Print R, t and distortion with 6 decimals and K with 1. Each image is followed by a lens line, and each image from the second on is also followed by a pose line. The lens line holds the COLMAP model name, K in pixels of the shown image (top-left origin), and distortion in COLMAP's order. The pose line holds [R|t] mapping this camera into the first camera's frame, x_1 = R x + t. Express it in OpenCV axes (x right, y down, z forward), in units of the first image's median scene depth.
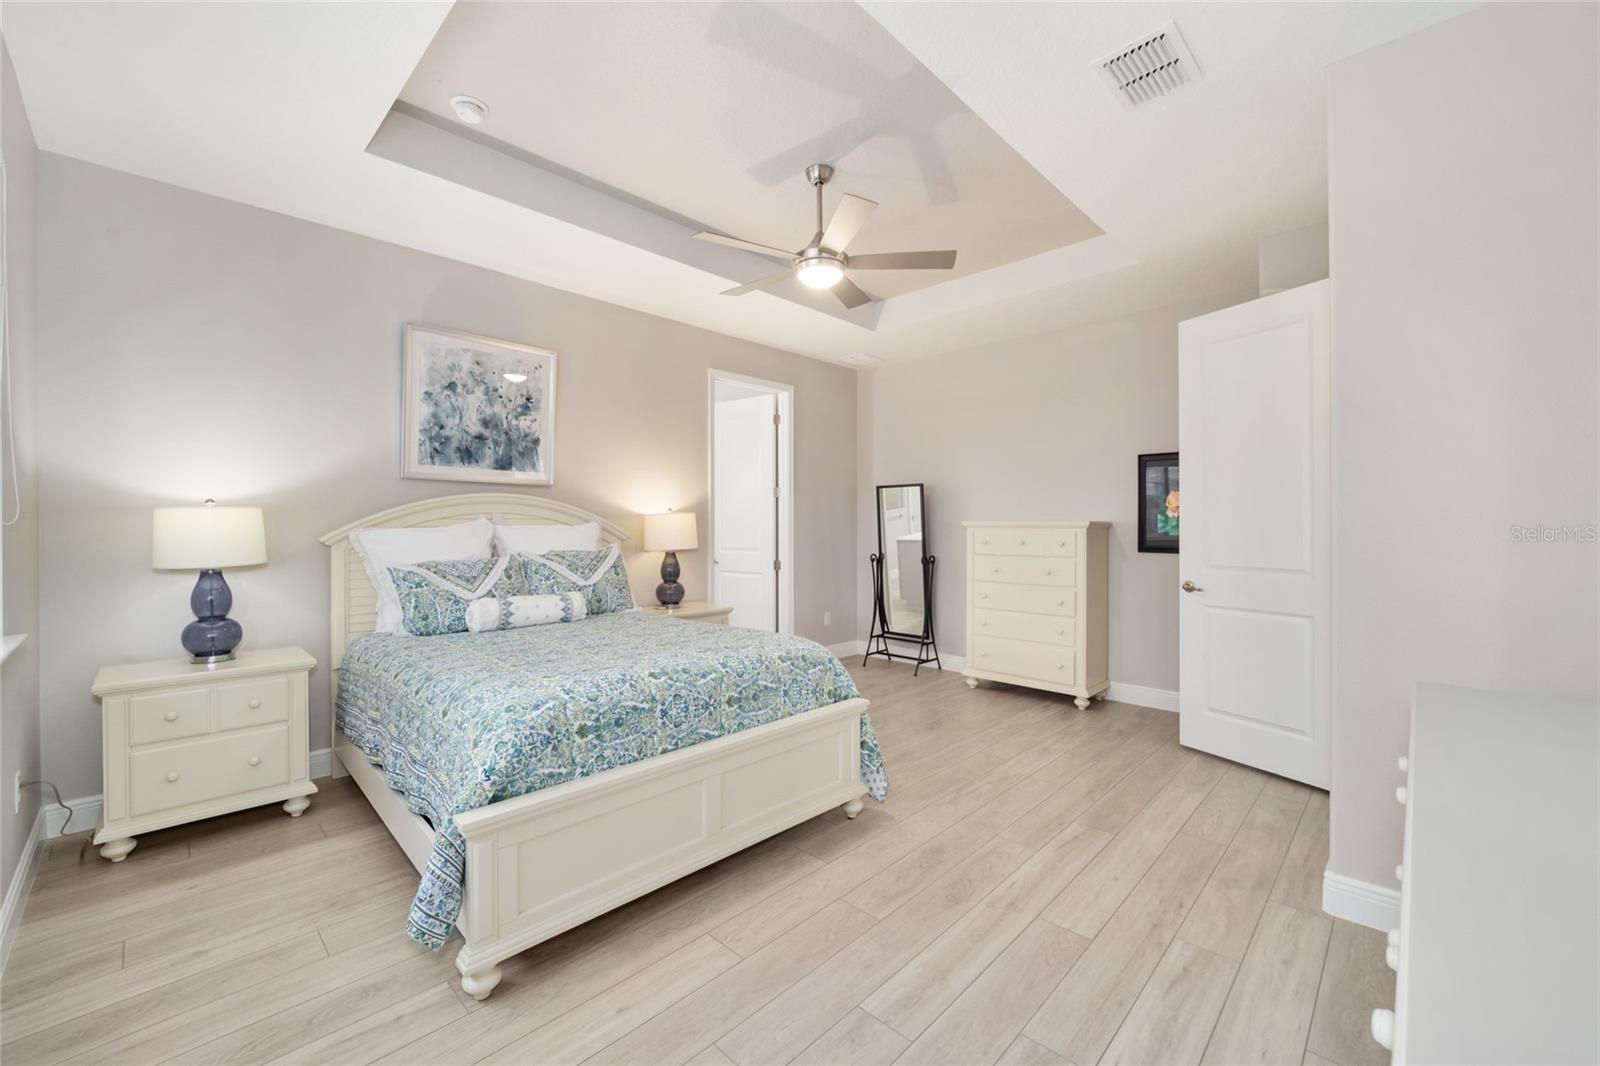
lens RADIAL K [[644.7, 0, 795.2], [0, 644.7, 527.0], [0, 0, 1]] dist [-0.000899, -0.000358]
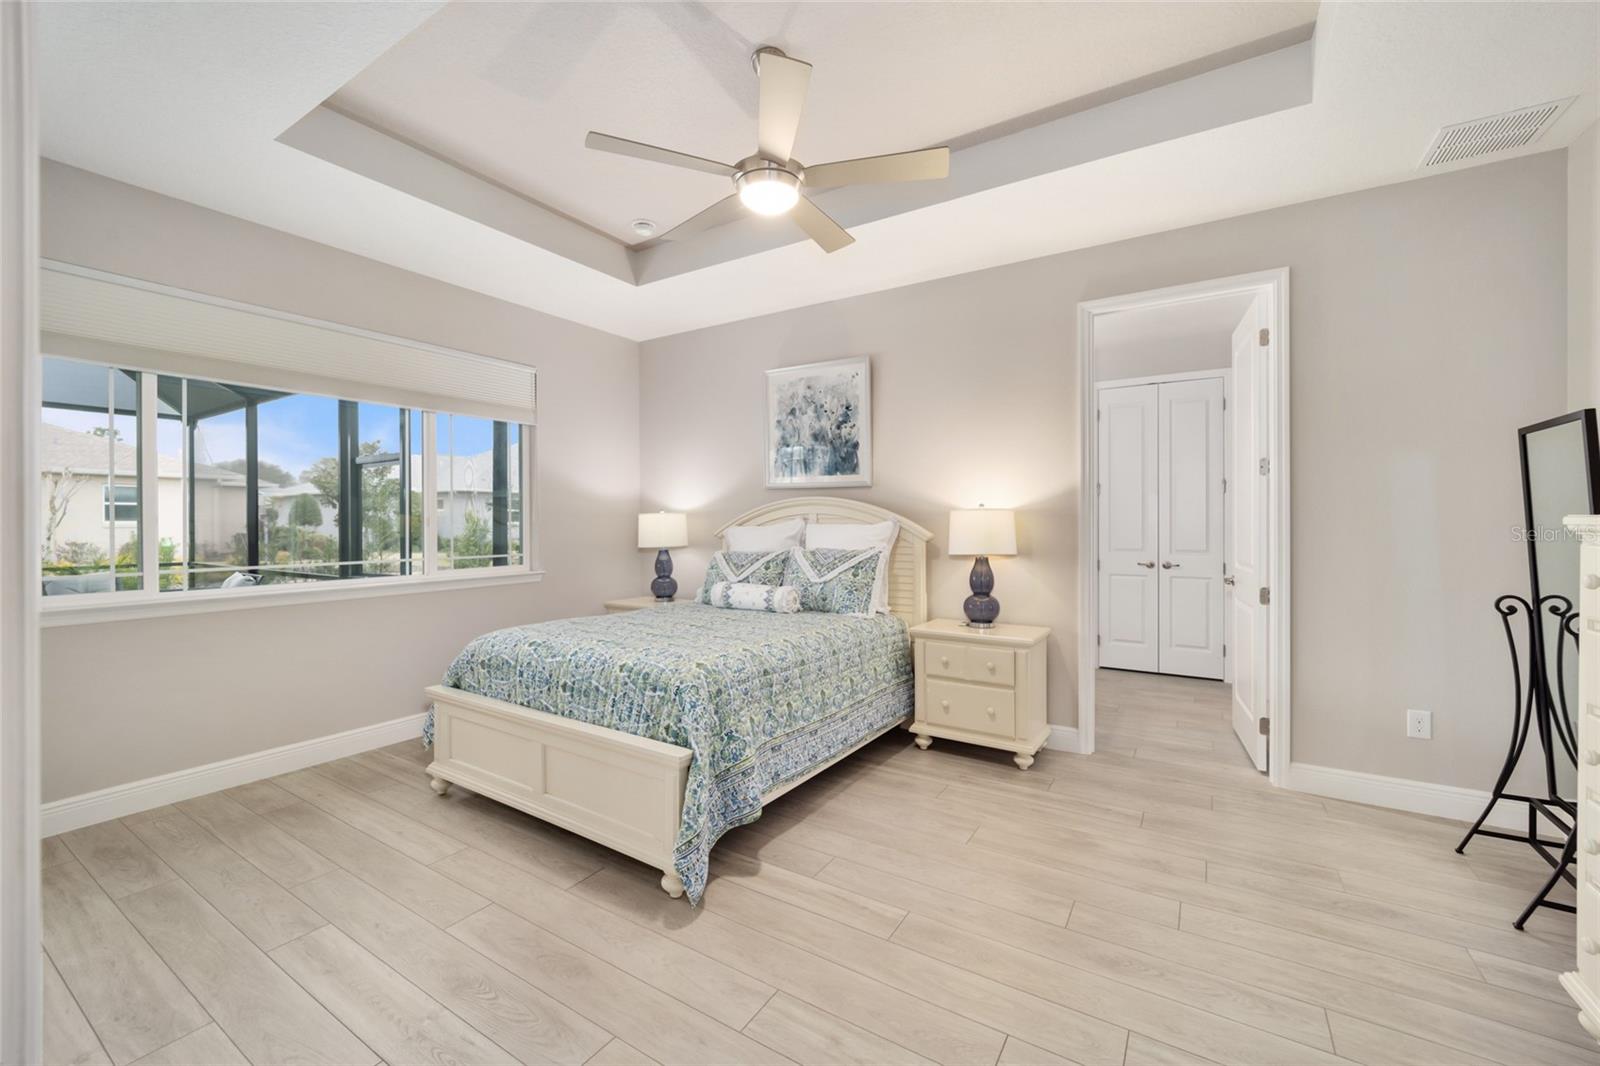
lens RADIAL K [[651.7, 0, 793.8], [0, 651.7, 520.6], [0, 0, 1]] dist [-0.001003, -0.000067]
pose [[0.199559, -0.002102, -0.979883, 0.689902], [-0.002970, 0.999992, -0.002751, -0.006405], [0.979881, 0.003460, 0.199551, 0.753105]]
